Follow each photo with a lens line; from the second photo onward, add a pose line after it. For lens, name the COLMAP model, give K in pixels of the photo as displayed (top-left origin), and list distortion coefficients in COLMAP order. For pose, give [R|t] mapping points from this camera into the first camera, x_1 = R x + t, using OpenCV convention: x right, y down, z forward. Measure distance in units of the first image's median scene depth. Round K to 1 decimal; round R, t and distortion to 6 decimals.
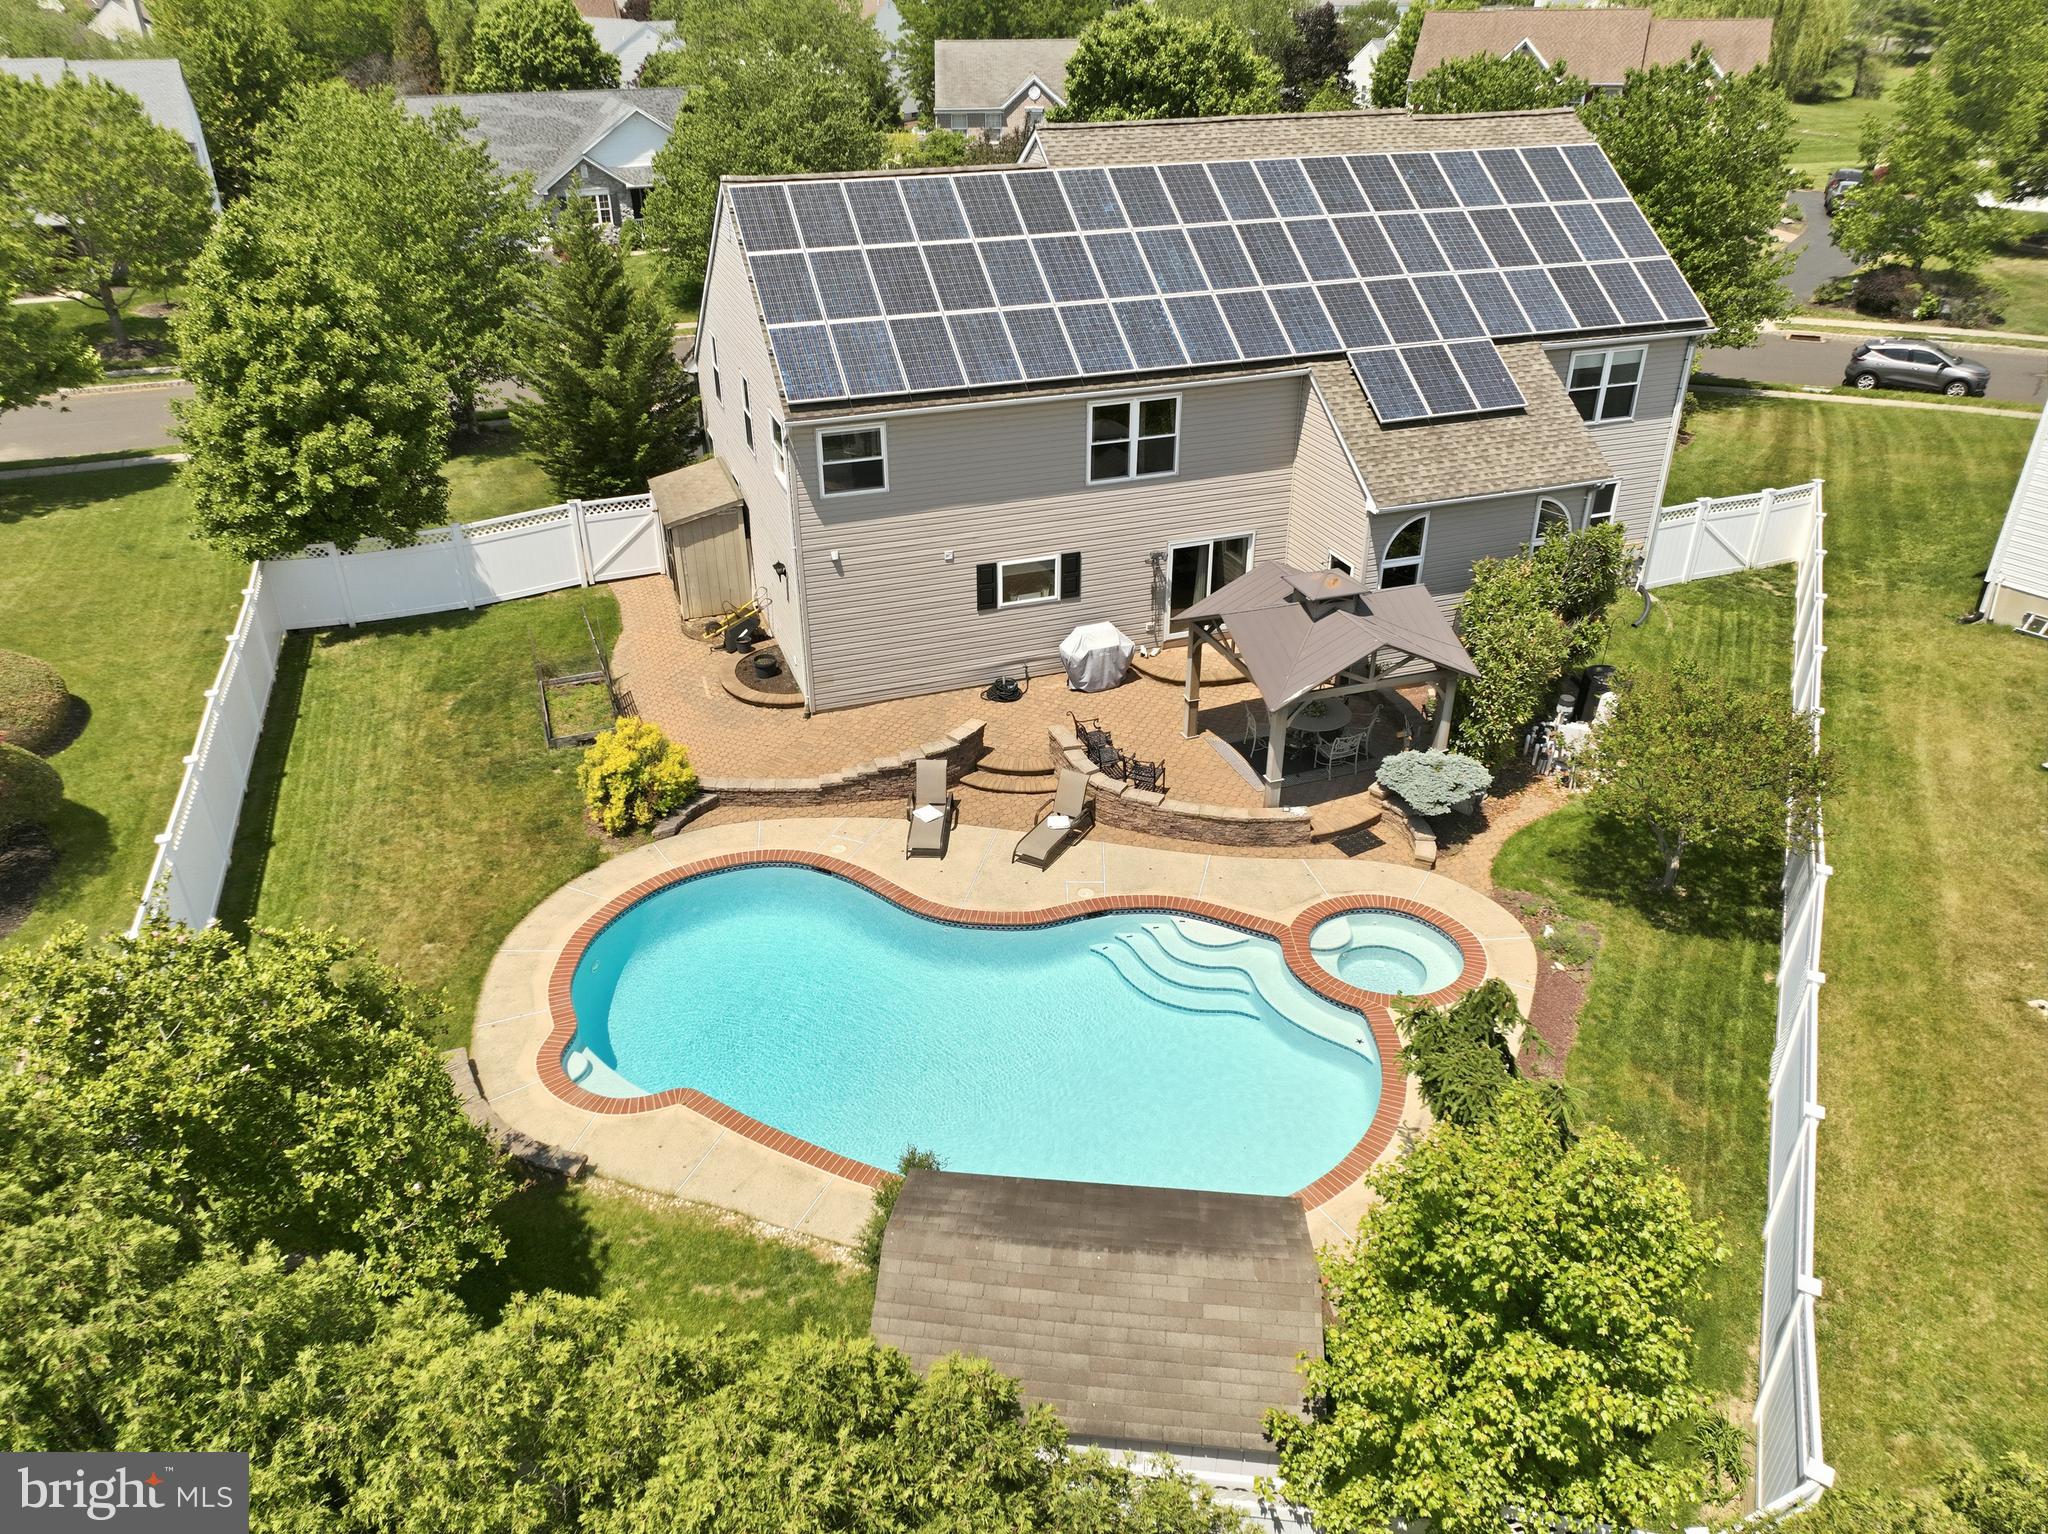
lens RADIAL K [[1436.7, 0, 1024.0], [0, 1436.7, 767.0], [0, 0, 1]] dist [-0.003726, 0.022972]
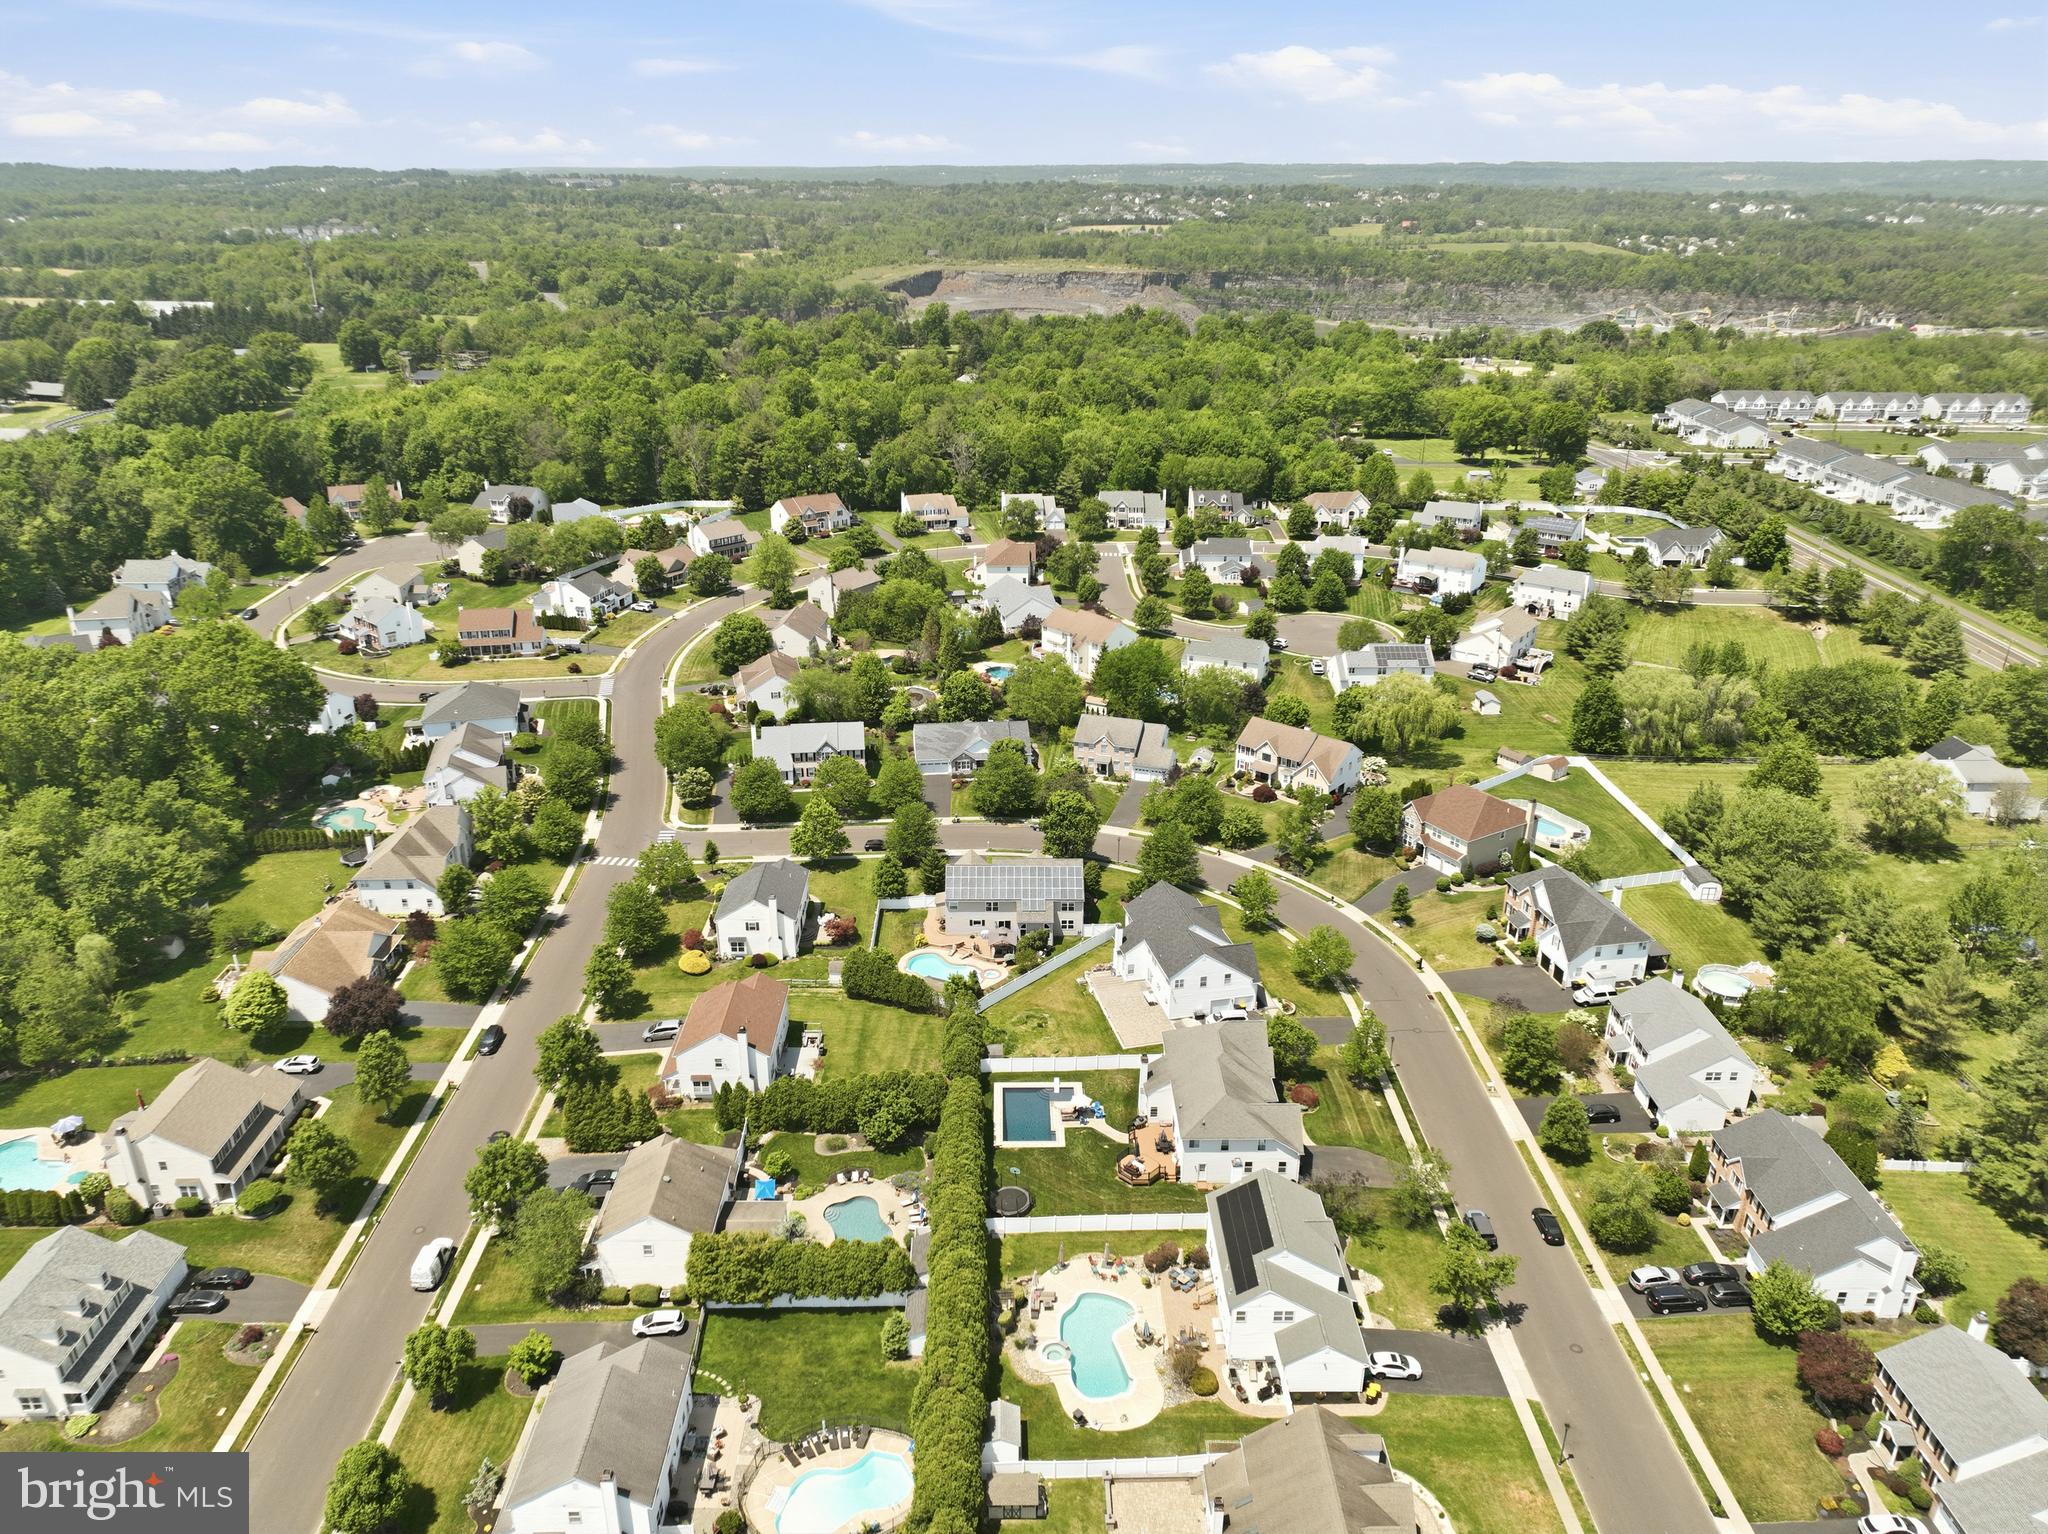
lens RADIAL K [[1436.7, 0, 1024.0], [0, 1436.7, 767.0], [0, 0, 1]] dist [-0.003726, 0.022972]
pose [[0.951870, 0.120875, -0.281659, 2.018041], [-0.153334, 0.983488, -0.096125, -0.220945], [0.265389, 0.134687, 0.954687, -5.574791]]
